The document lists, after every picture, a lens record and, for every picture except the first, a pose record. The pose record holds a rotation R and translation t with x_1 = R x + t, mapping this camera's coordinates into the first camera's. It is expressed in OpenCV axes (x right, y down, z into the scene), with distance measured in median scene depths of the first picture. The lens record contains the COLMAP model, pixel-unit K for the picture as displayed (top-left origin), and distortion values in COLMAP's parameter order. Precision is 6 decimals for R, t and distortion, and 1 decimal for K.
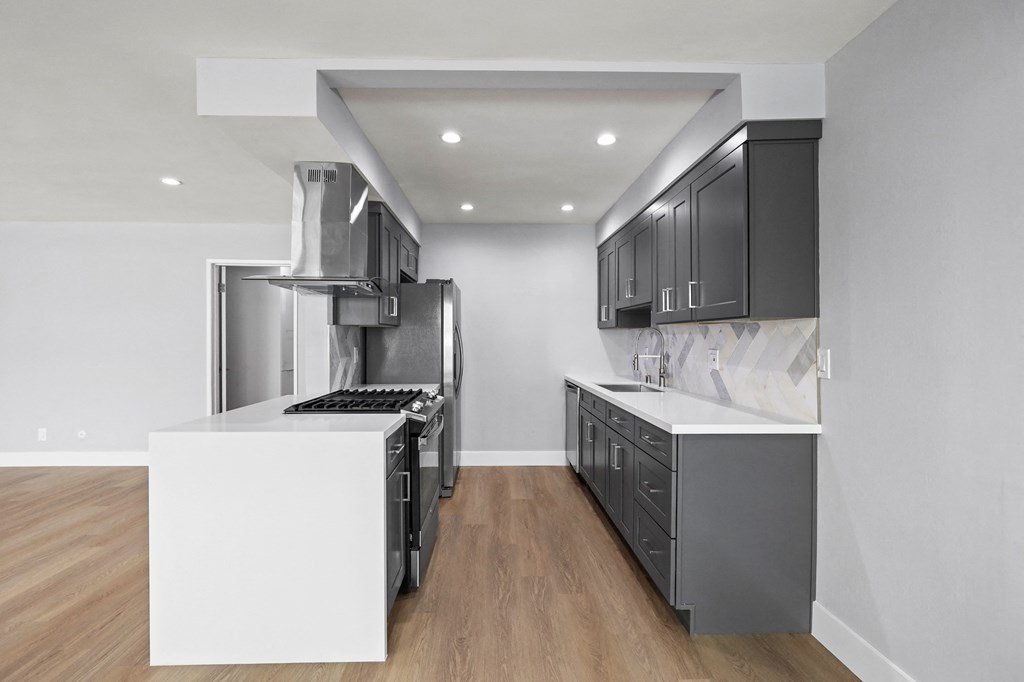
lens RADIAL K [[464.8, 0, 509.3], [0, 464.8, 338.5], [0, 0, 1]] dist [-0.027563, 0.008473]
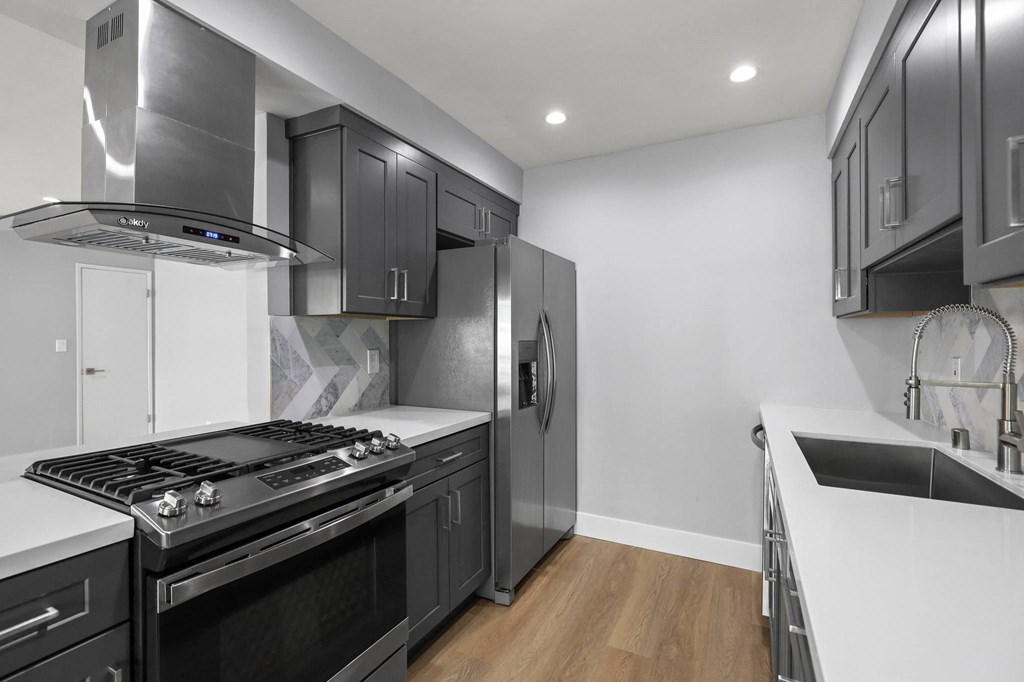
lens RADIAL K [[464.8, 0, 509.3], [0, 464.8, 338.5], [0, 0, 1]] dist [-0.027563, 0.008473]
pose [[0.869567, -0.001563, -0.493812, 0.161373], [0.001795, 0.999998, -0.000003, 0.001738], [0.493811, -0.000884, 0.869569, 0.483751]]
